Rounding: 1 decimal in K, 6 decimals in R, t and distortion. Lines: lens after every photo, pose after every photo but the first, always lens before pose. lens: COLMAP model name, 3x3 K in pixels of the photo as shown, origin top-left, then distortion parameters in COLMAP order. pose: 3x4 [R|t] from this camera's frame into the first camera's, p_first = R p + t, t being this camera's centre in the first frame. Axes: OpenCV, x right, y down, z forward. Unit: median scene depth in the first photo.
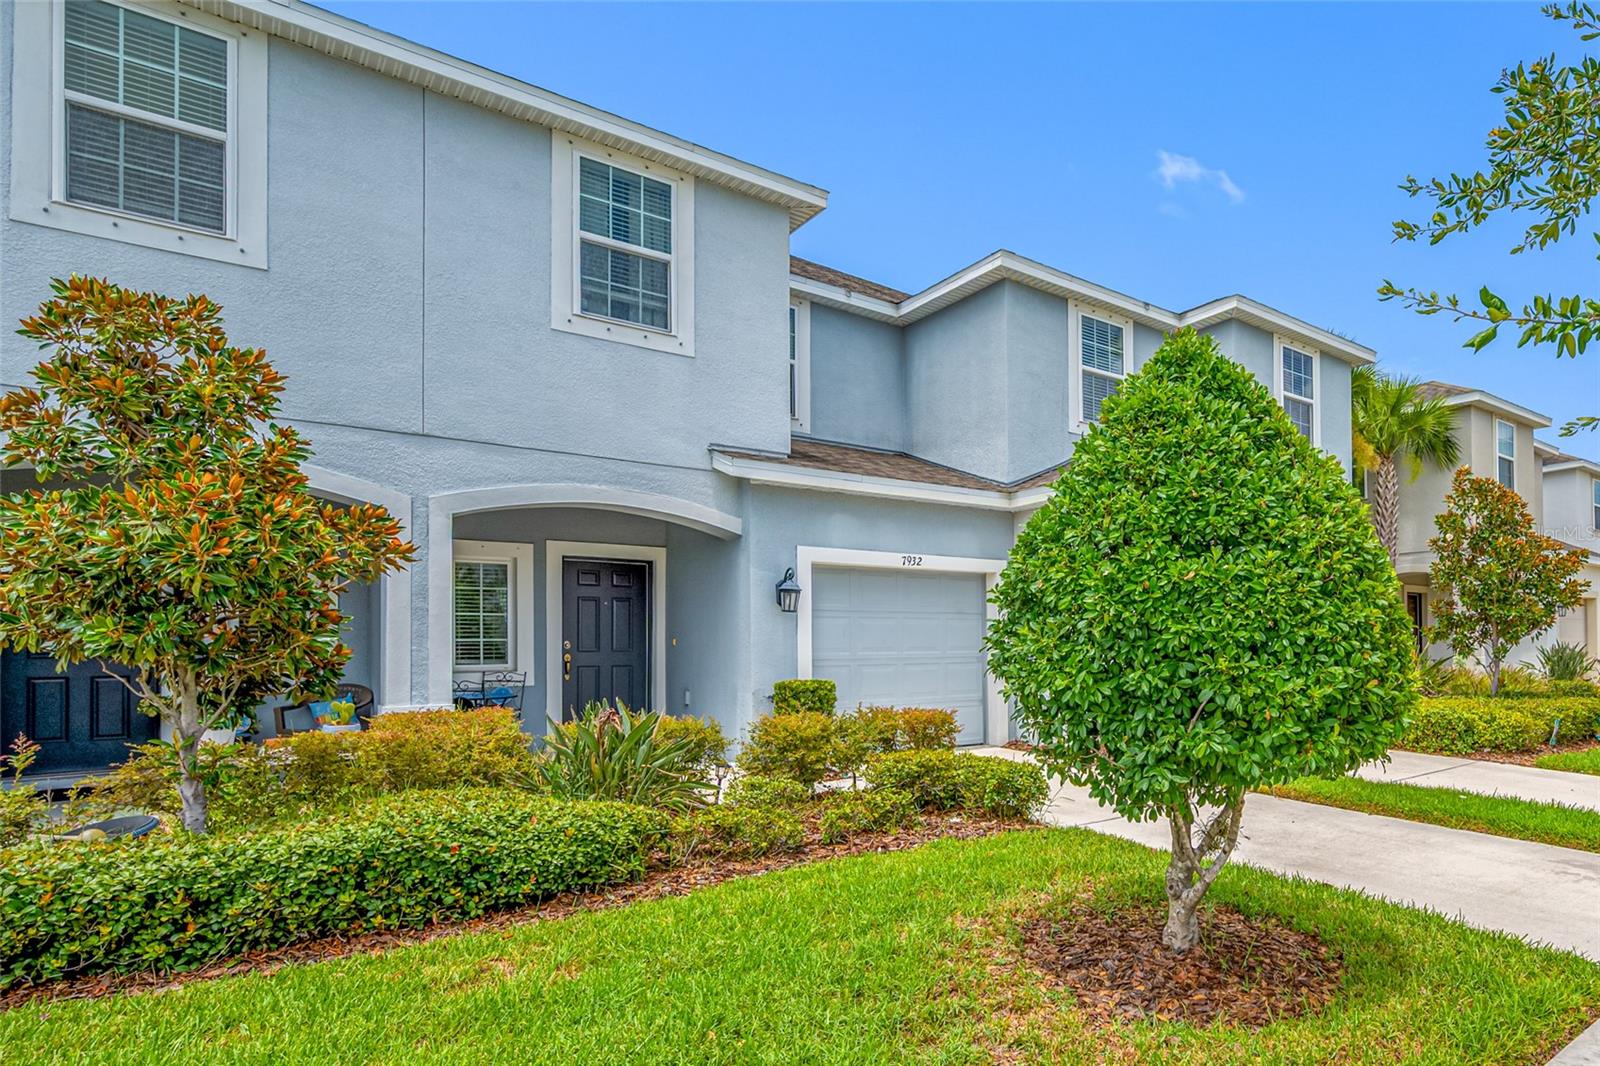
lens RADIAL K [[632.3, 0, 907.9], [0, 632.3, 634.1], [0, 0, 1]] dist [-0.007399, 0.001335]
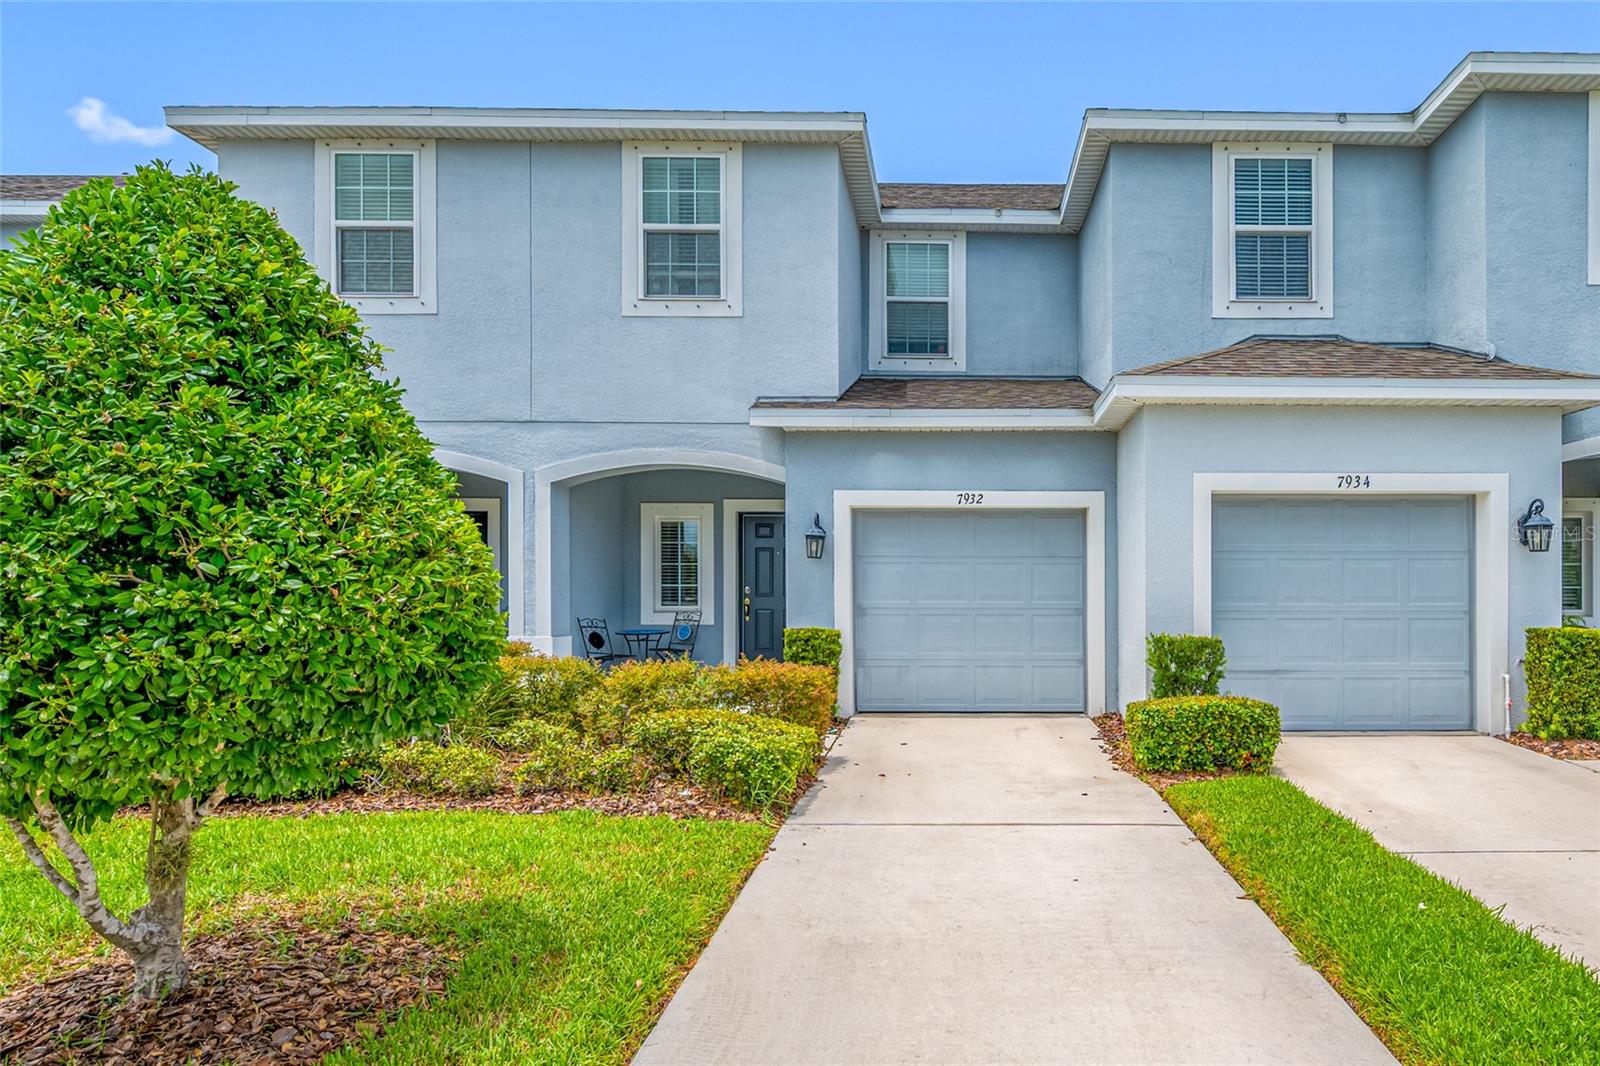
lens RADIAL K [[630.3, 0, 778.7], [0, 630.3, 587.9], [0, 0, 1]] dist [-0.005508, -0.000059]
pose [[0.880608, 0.006964, -0.473794, 0.205696], [-0.001688, 0.999932, 0.011560, -0.000609], [0.473842, -0.009380, 0.880560, 0.101589]]
